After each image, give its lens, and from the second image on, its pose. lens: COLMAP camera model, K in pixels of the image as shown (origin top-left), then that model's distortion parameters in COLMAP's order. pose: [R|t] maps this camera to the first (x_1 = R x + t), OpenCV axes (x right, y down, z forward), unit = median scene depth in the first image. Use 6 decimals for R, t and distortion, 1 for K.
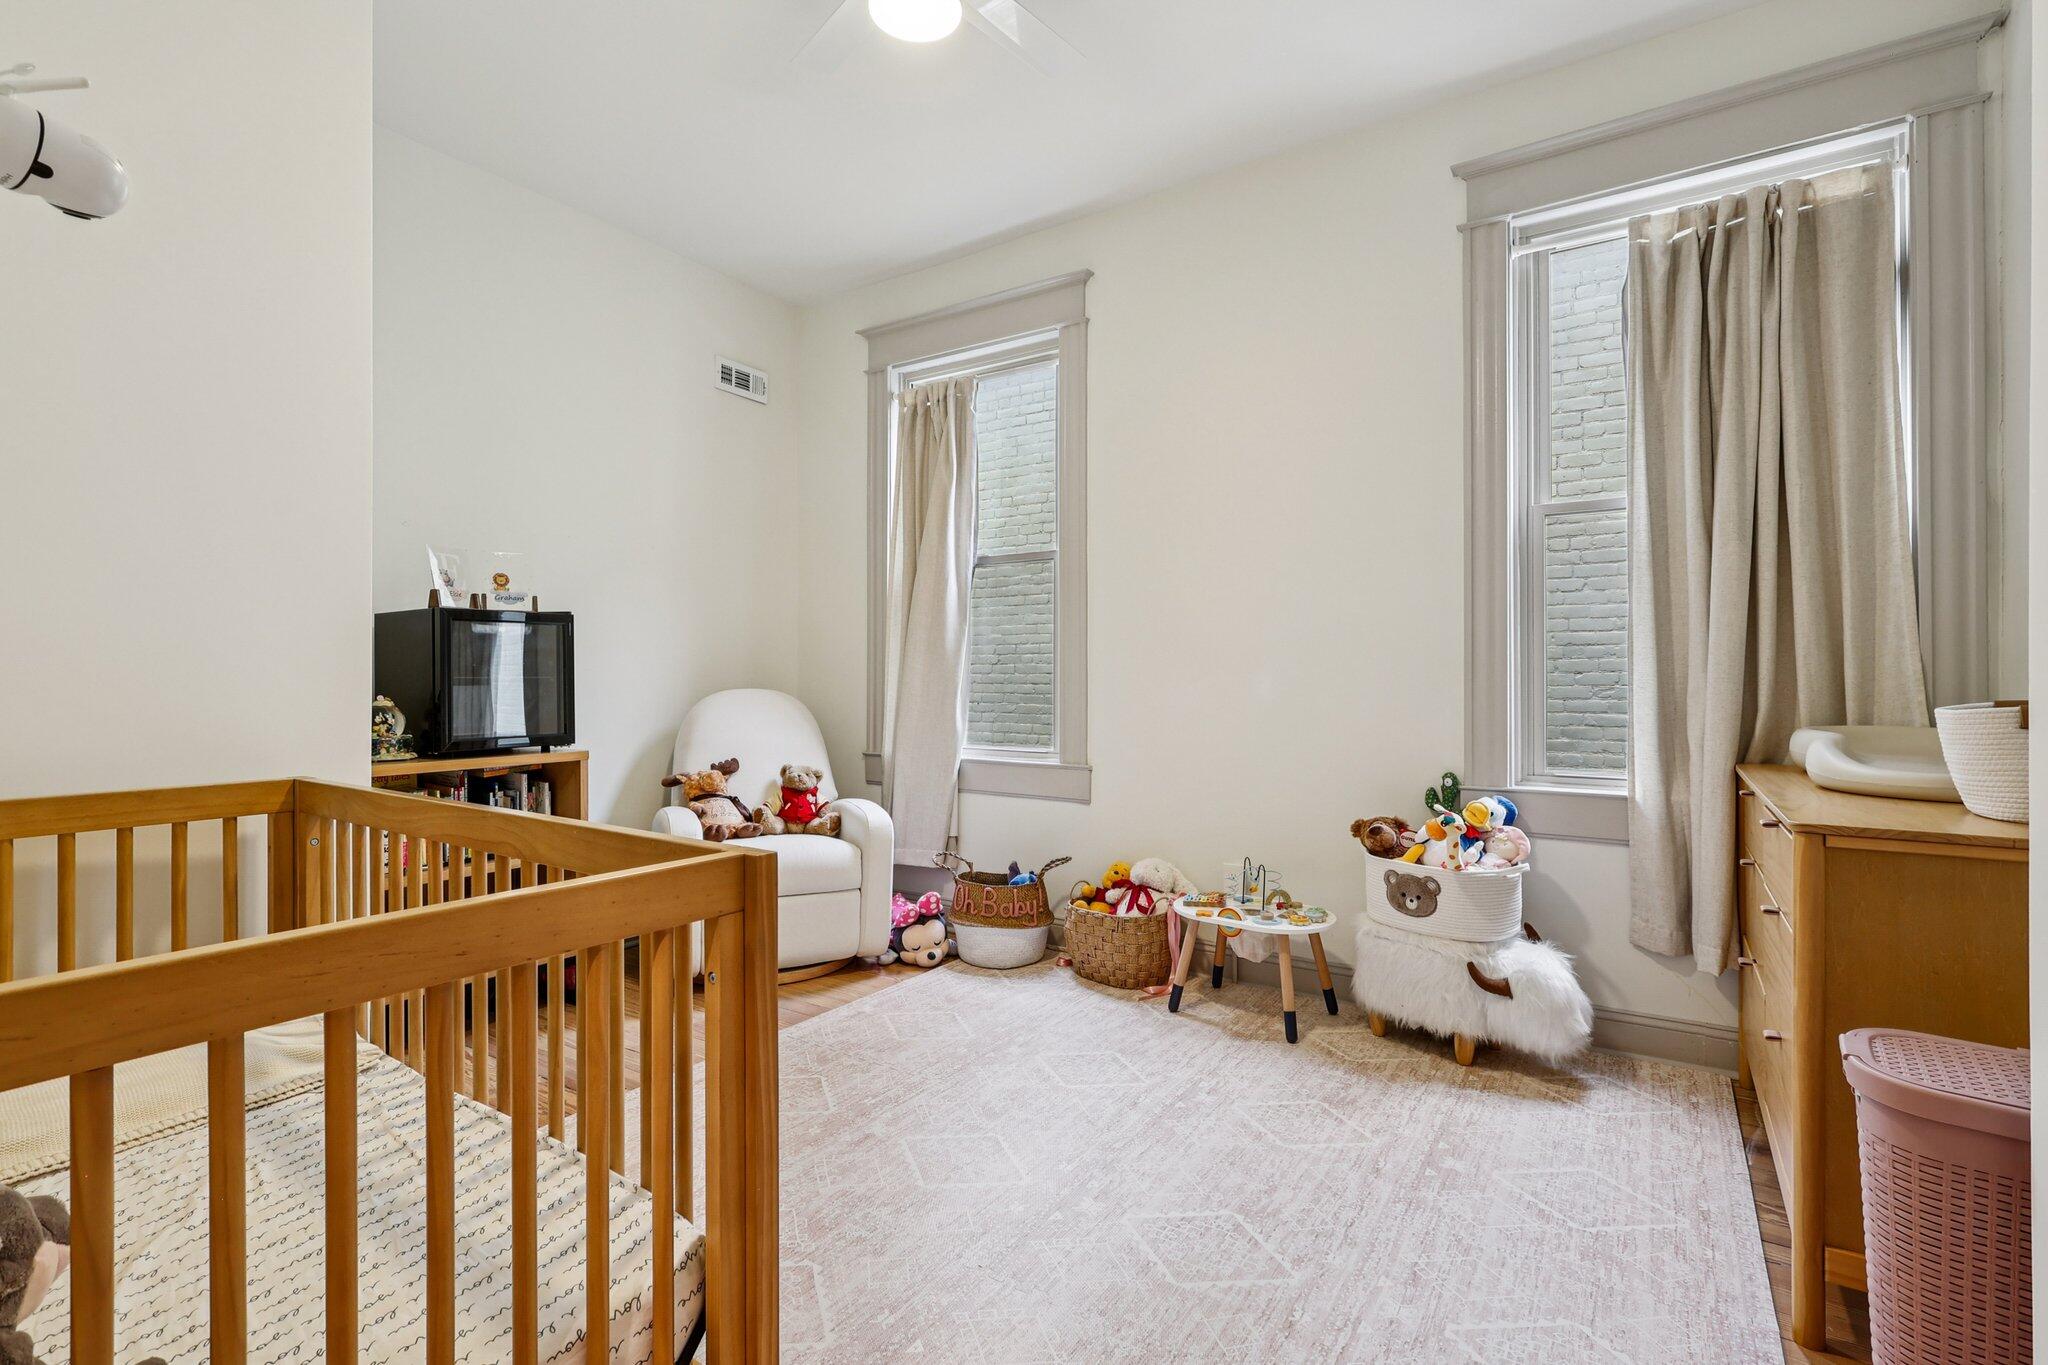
lens RADIAL K [[945.3, 0, 1018.0], [0, 945.3, 683.2], [0, 0, 1]] dist [-0.002697, -0.000196]
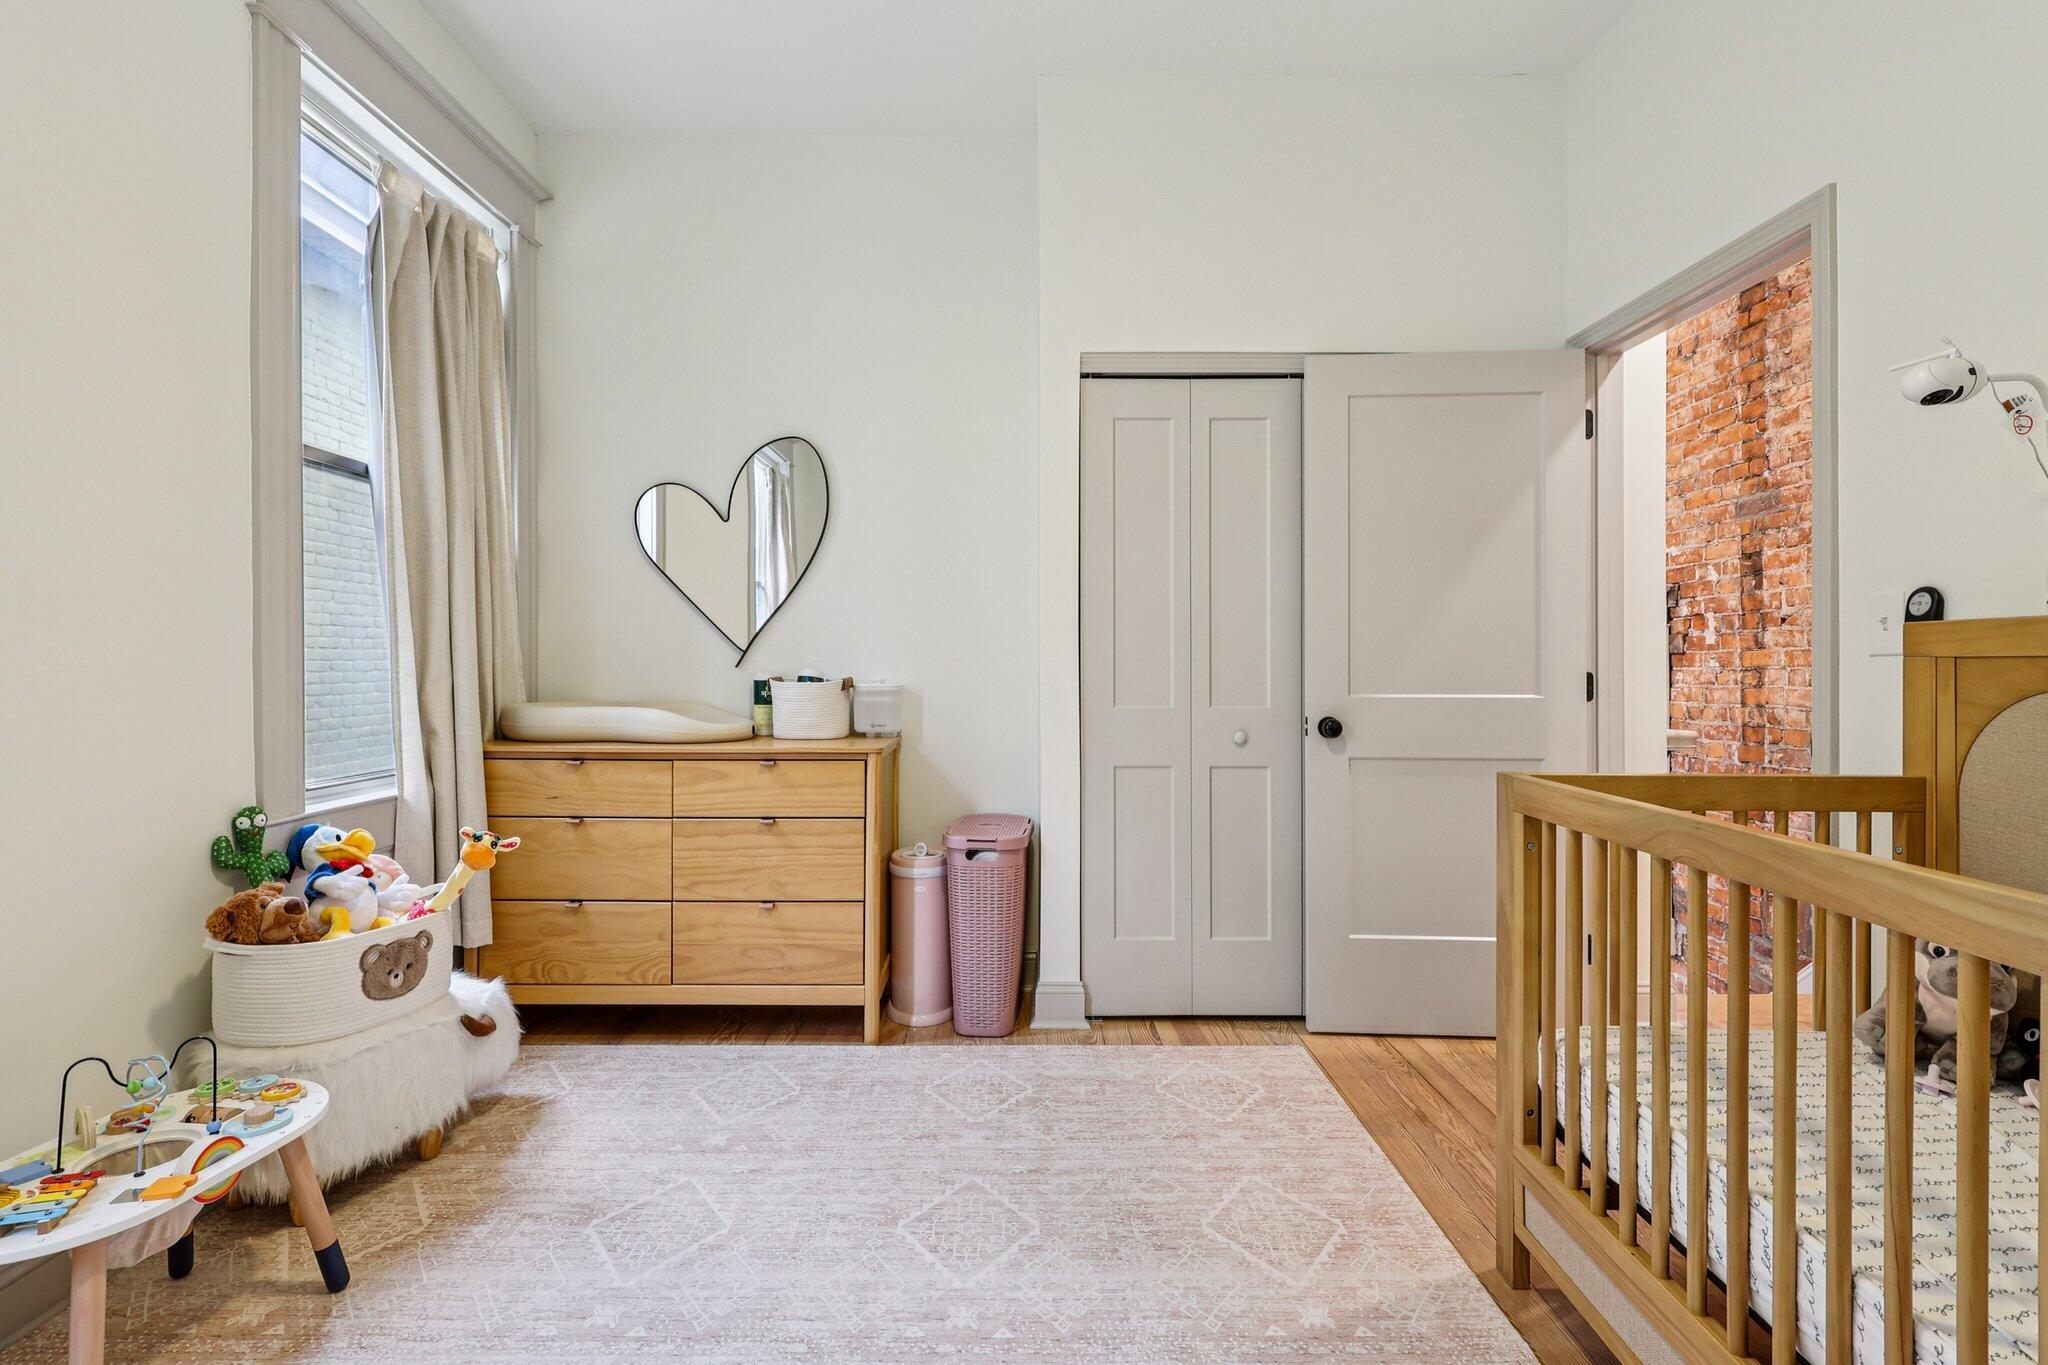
lens RADIAL K [[959.1, 0, 1021.6], [0, 959.1, 666.1], [0, 0, 1]] dist [0.001417, -0.000977]
pose [[-0.564238, 0.000722, 0.825612, -0.509986], [0.005415, 0.999981, 0.002827, -0.004541], [-0.825594, 0.006066, -0.564231, 1.145734]]
